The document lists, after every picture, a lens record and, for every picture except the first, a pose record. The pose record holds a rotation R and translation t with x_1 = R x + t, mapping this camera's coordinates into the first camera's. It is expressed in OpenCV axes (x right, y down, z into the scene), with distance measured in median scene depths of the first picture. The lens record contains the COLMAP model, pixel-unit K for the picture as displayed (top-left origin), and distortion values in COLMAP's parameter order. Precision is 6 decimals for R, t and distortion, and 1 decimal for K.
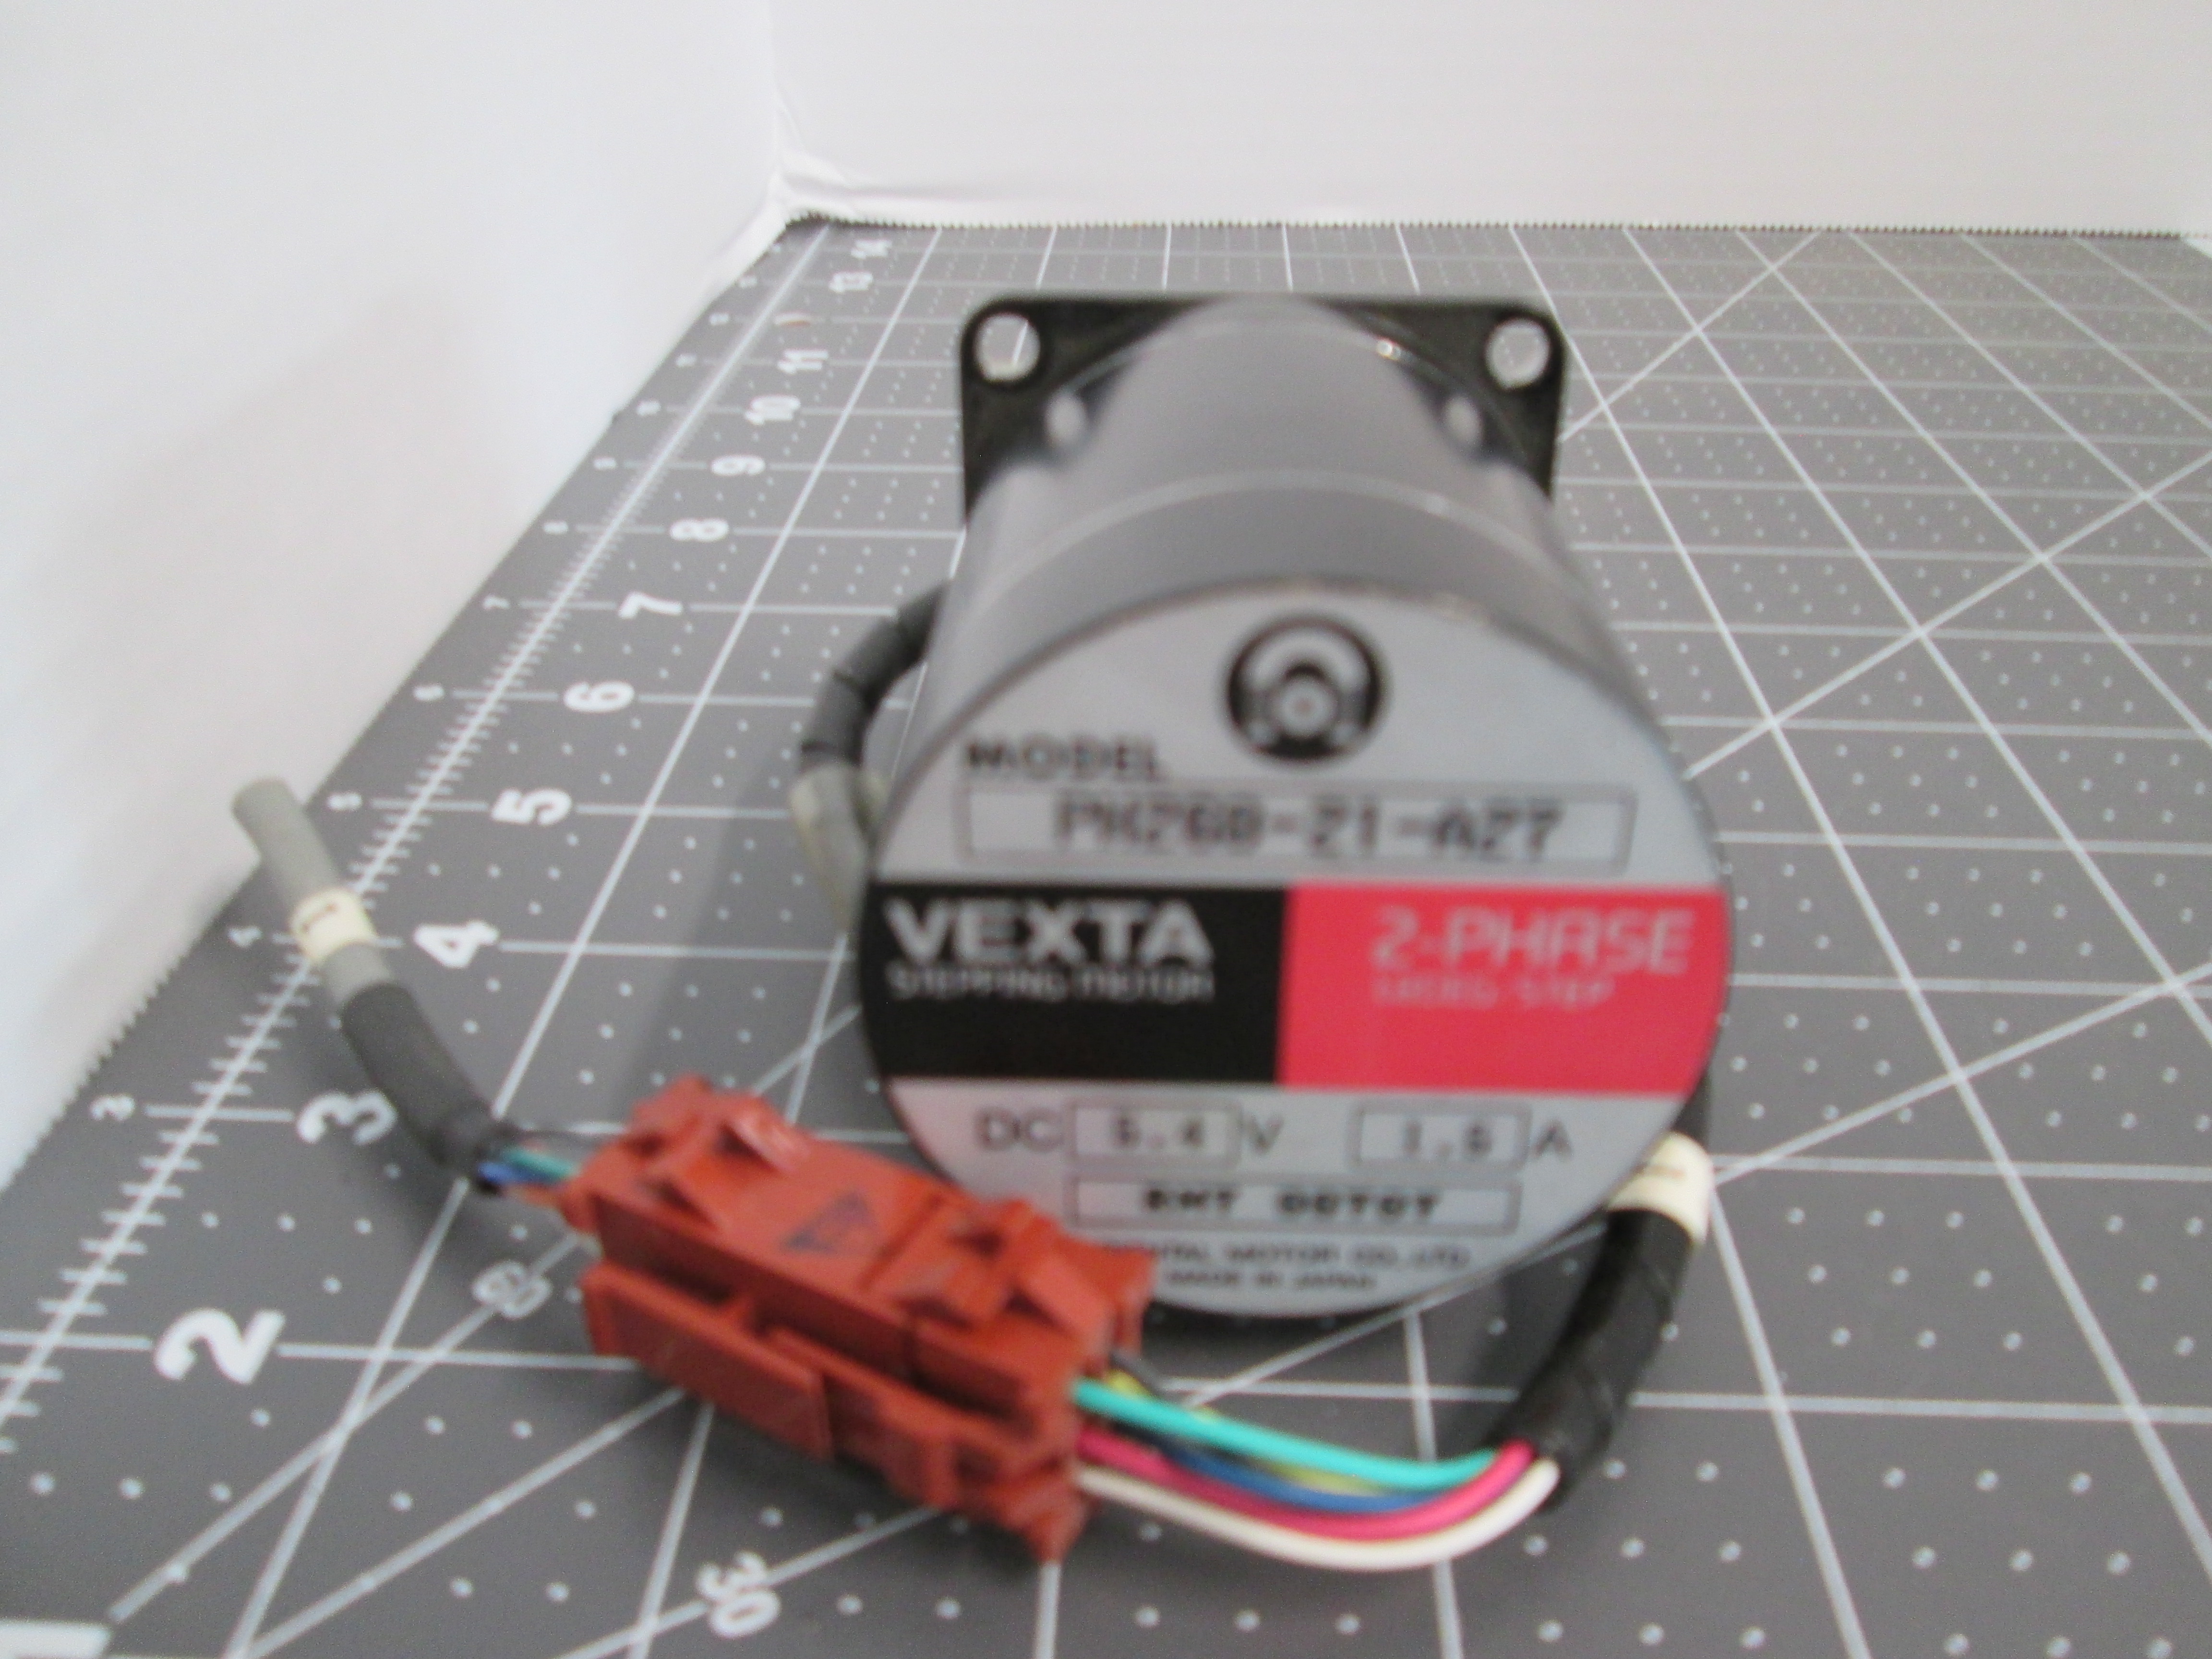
lens RADIAL K [[1831.7, 0, 1110.3], [0, 1831.7, 801.7], [0, 0, 1]] dist [-0.054215, 0.026308]
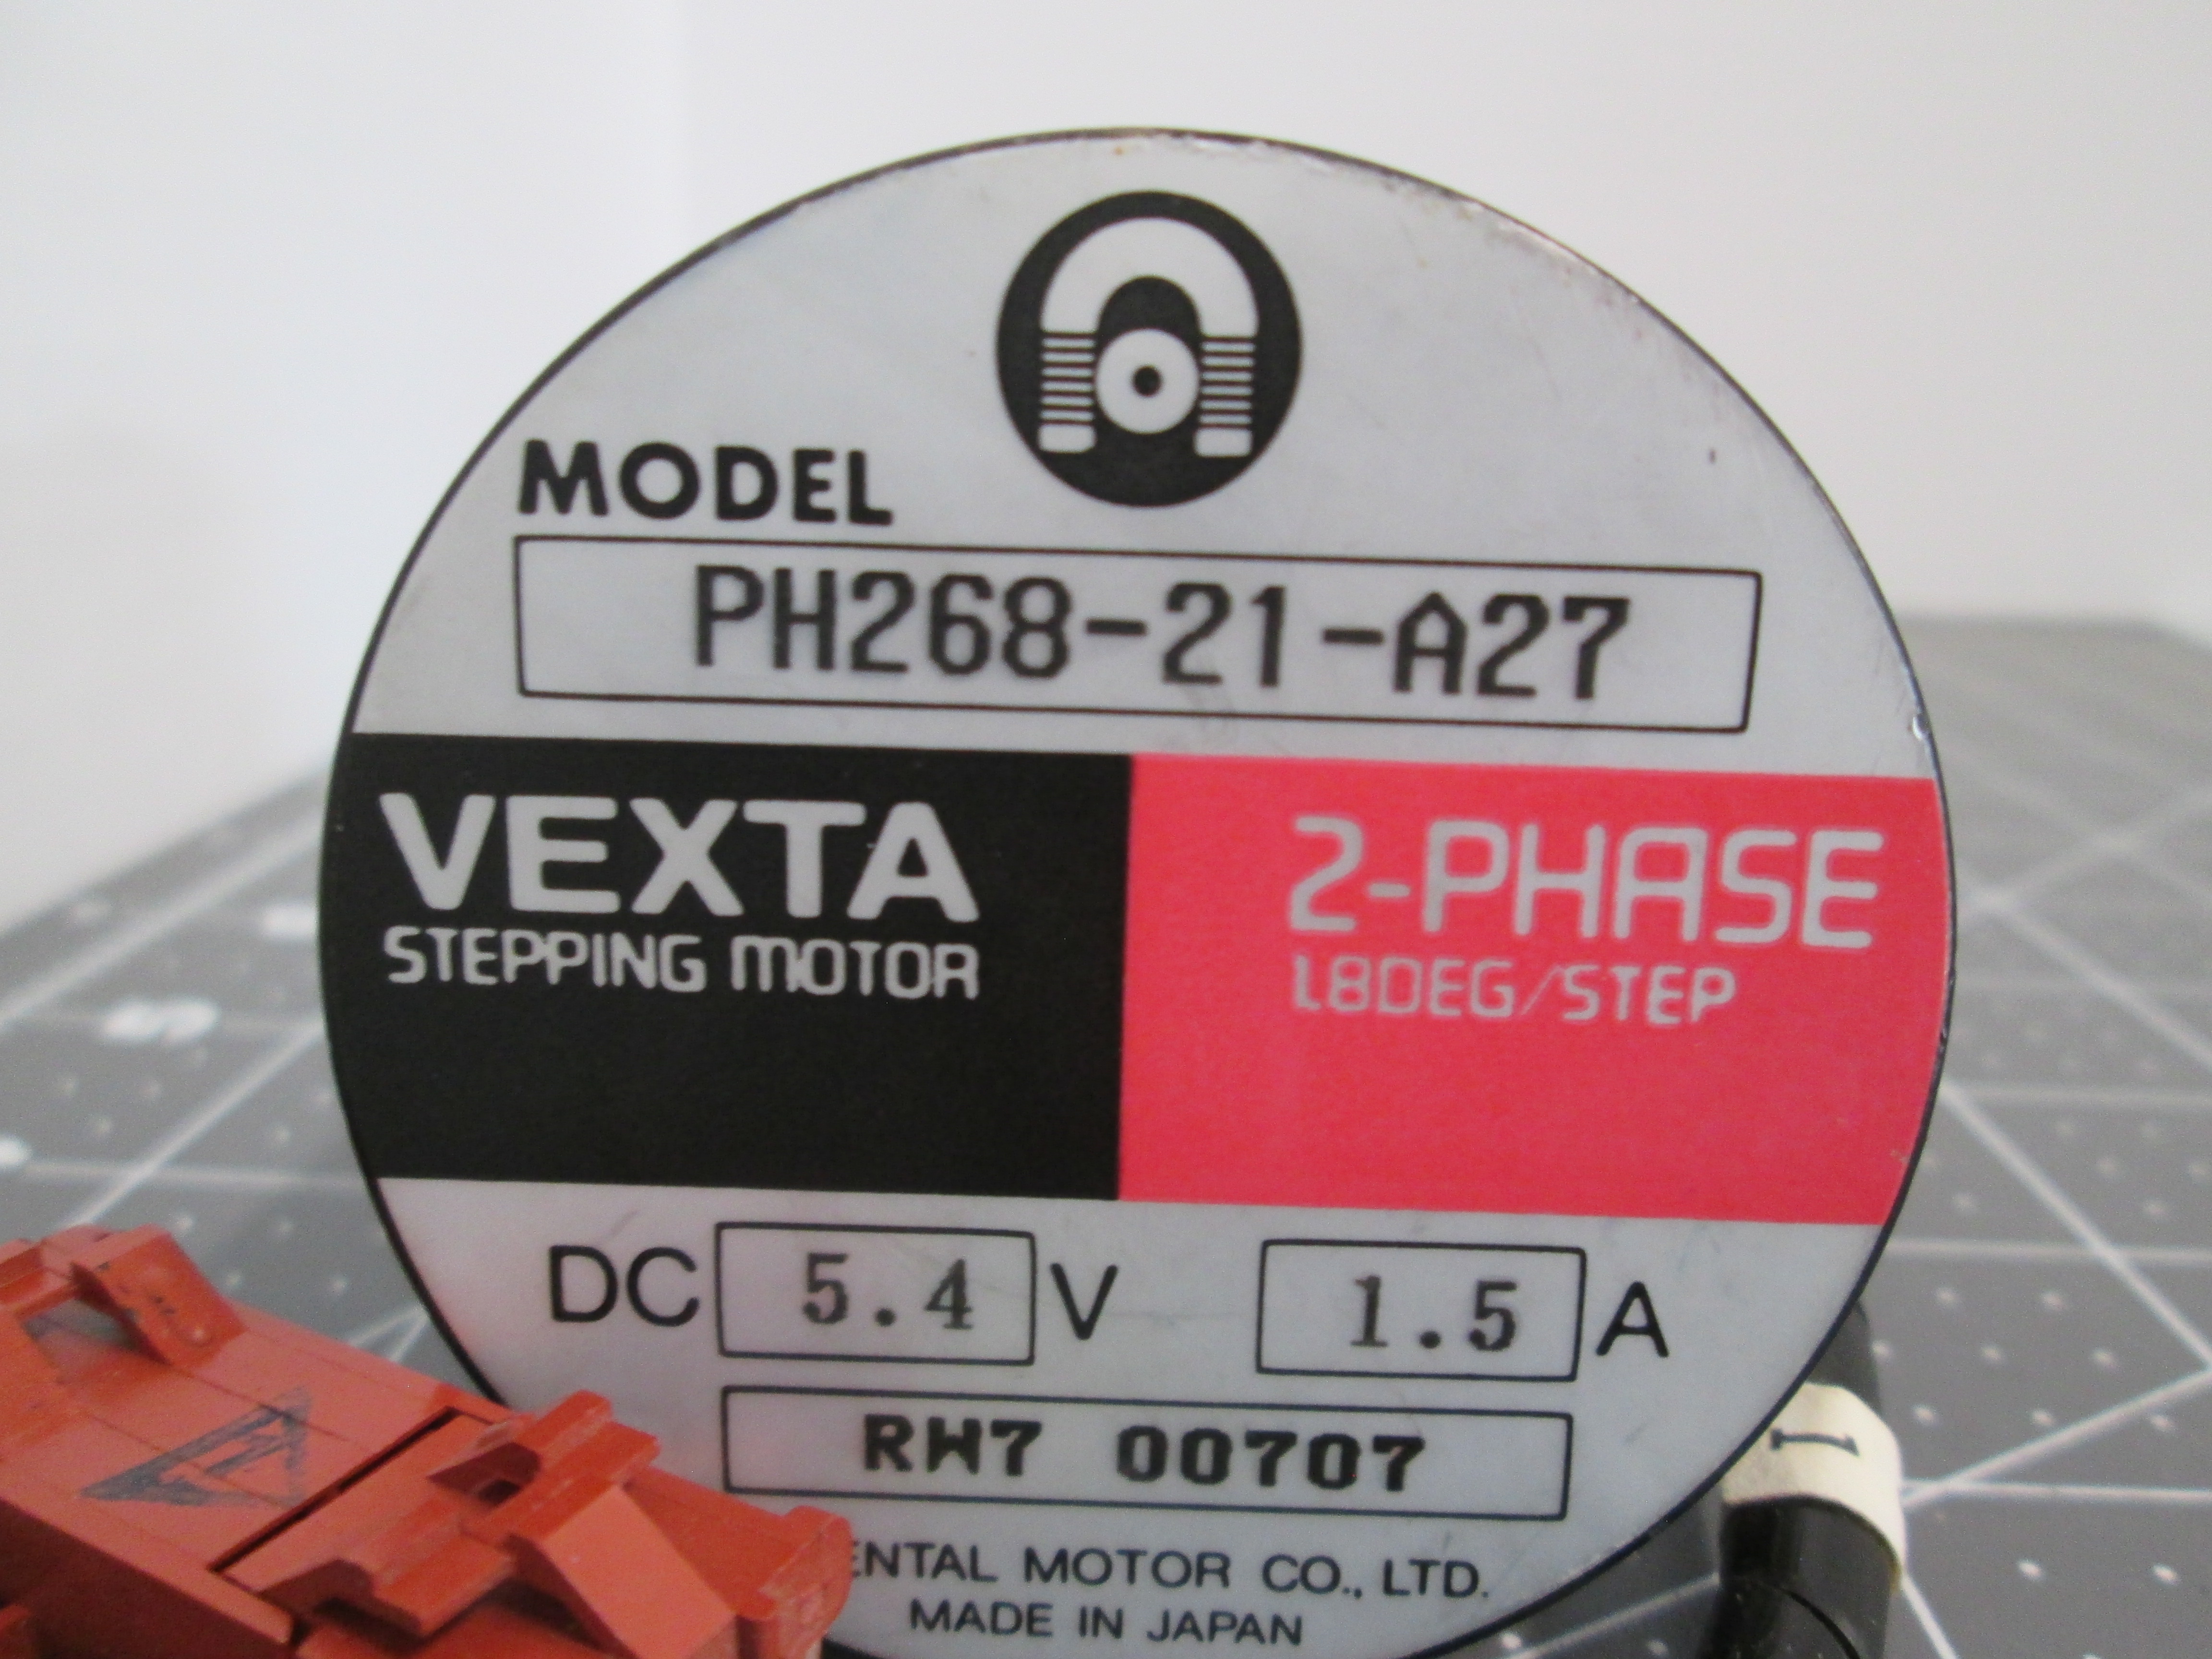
lens RADIAL K [[1831.7, 0, 1110.3], [0, 1831.7, 801.7], [0, 0, 1]] dist [-0.054215, 0.026308]
pose [[0.999490, 0.023785, 0.021312, 0.080089], [-0.016605, 0.957063, -0.289405, 0.207139], [-0.027281, 0.288903, 0.956970, 0.481872]]
